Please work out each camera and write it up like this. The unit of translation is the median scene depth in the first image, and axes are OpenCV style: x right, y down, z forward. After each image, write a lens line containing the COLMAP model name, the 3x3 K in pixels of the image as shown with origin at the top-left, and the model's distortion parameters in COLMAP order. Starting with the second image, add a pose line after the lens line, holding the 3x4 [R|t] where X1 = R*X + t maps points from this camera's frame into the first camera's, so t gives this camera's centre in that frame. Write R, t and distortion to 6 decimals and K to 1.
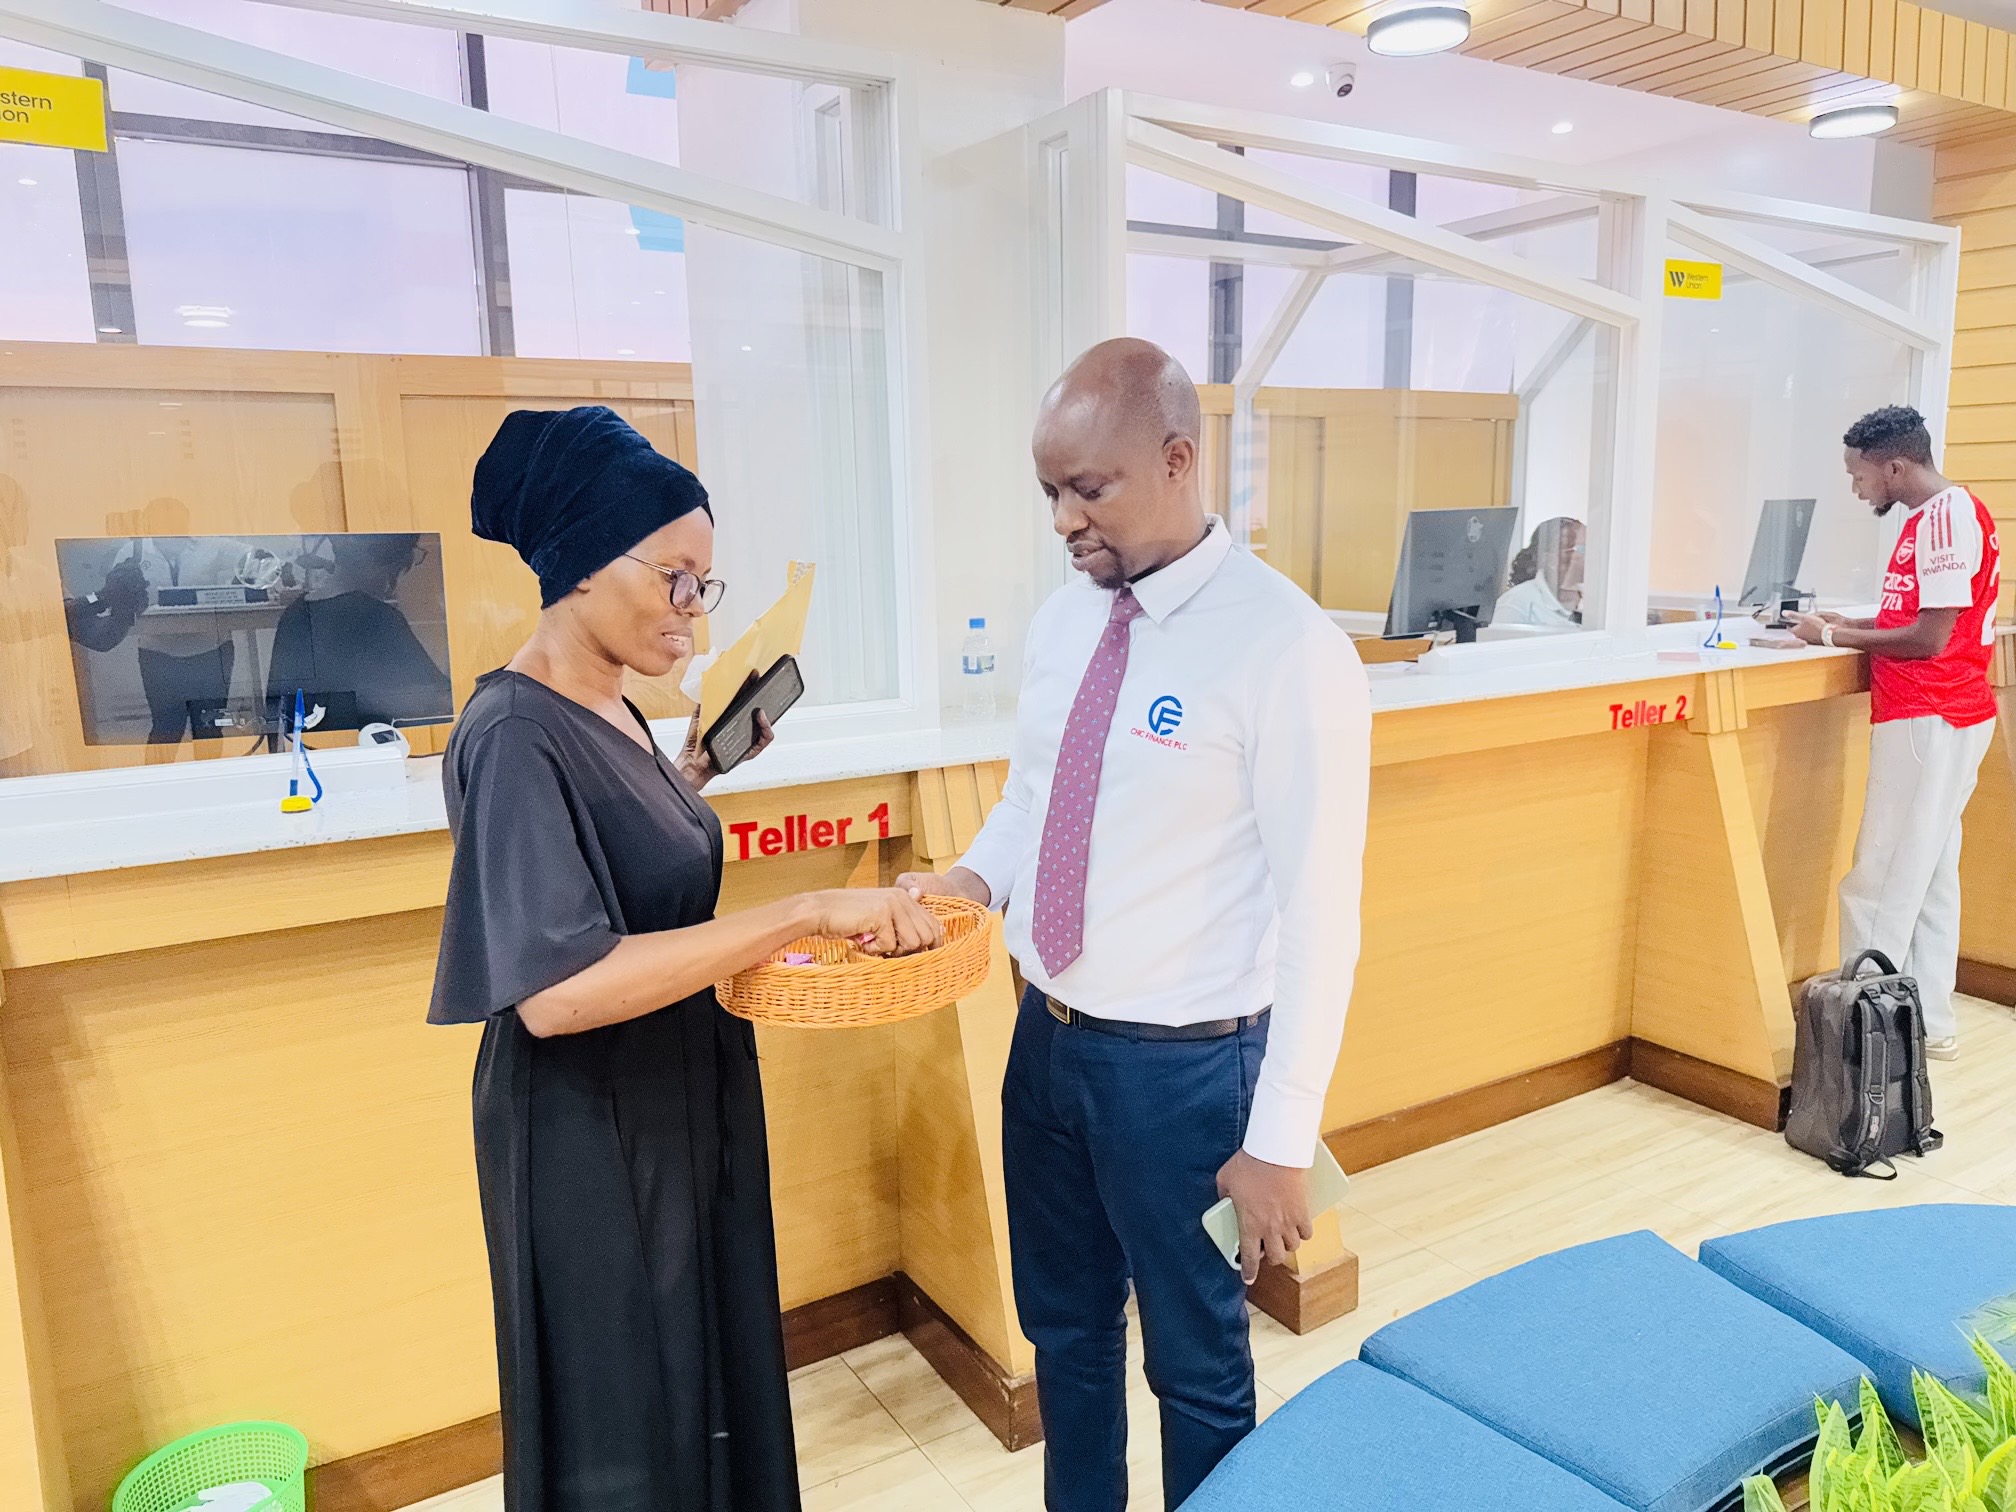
lens RADIAL K [[1435.8, 0, 1011.7], [0, 1435.8, 749.5], [0, 0, 1]] dist [-0.006746, -0.001904]
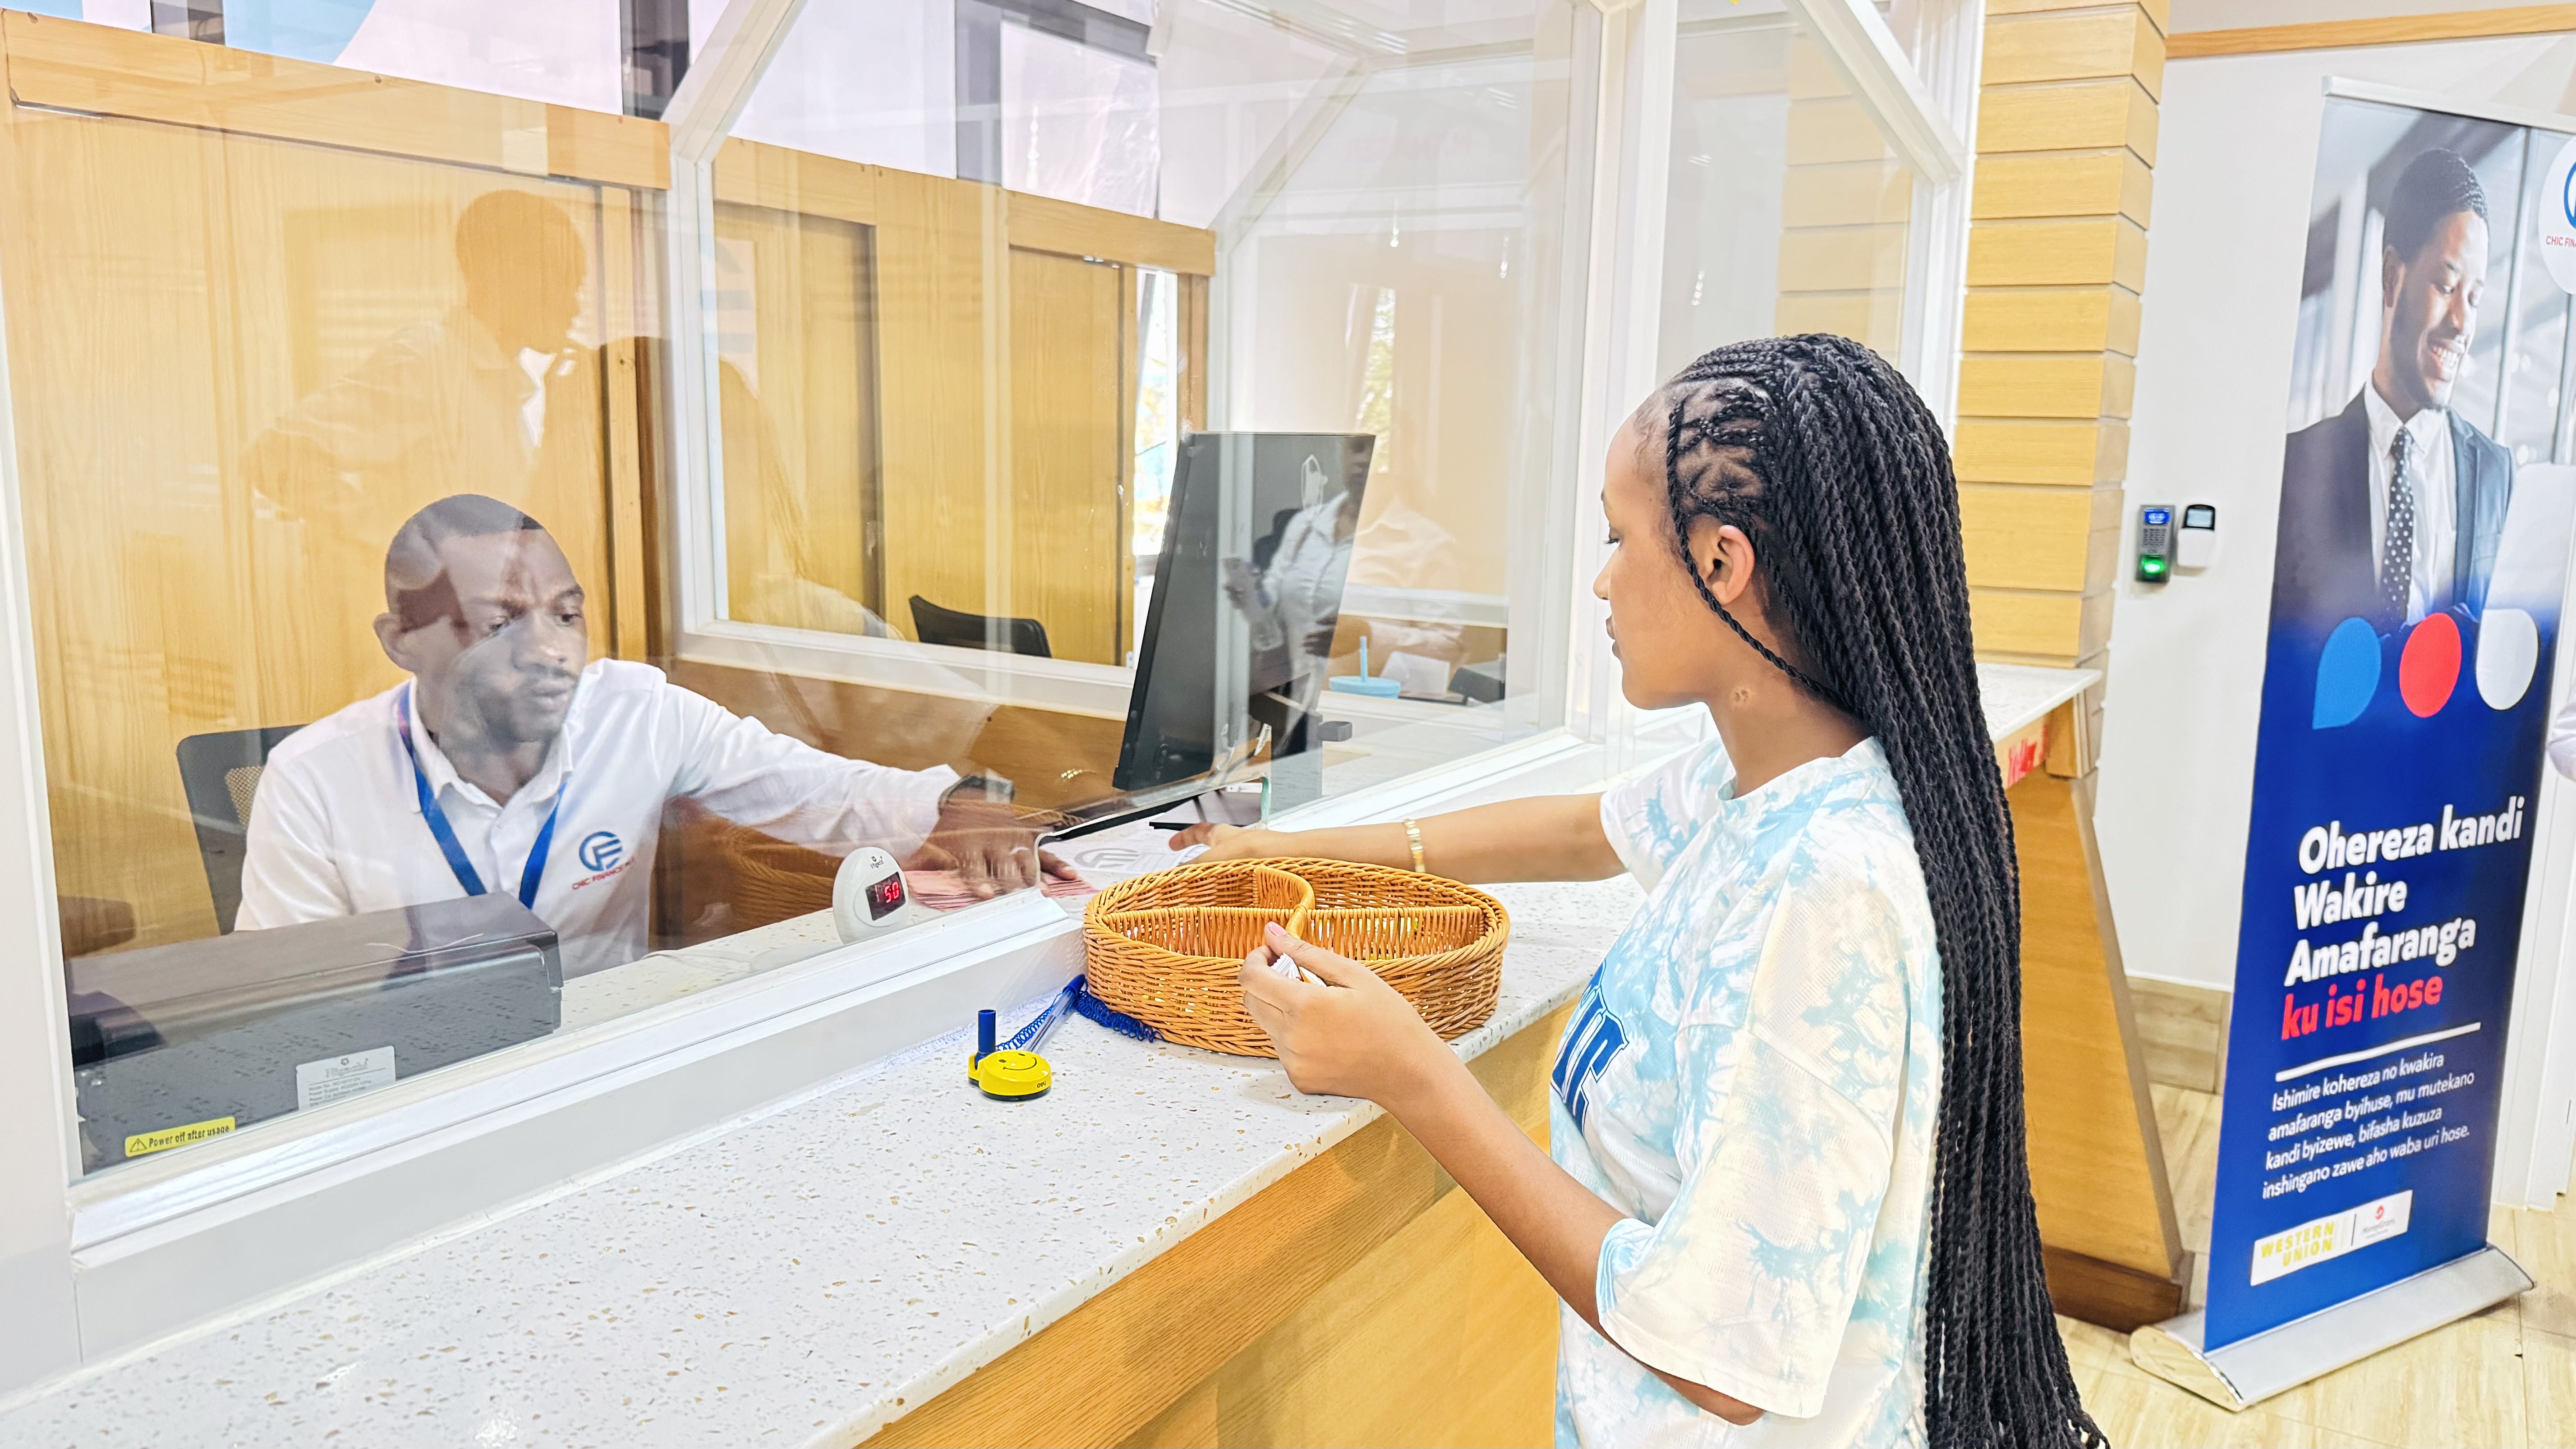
lens RADIAL K [[1765.4, 0, 1281.7], [0, 1765.4, 717.9], [0, 0, 1]] dist [0.030593, -0.017360]
pose [[0.896502, -0.032785, 0.441824, 0.077907], [0.033983, 0.999409, 0.005206, -0.069971], [-0.441734, 0.010347, 0.897086, 0.432176]]
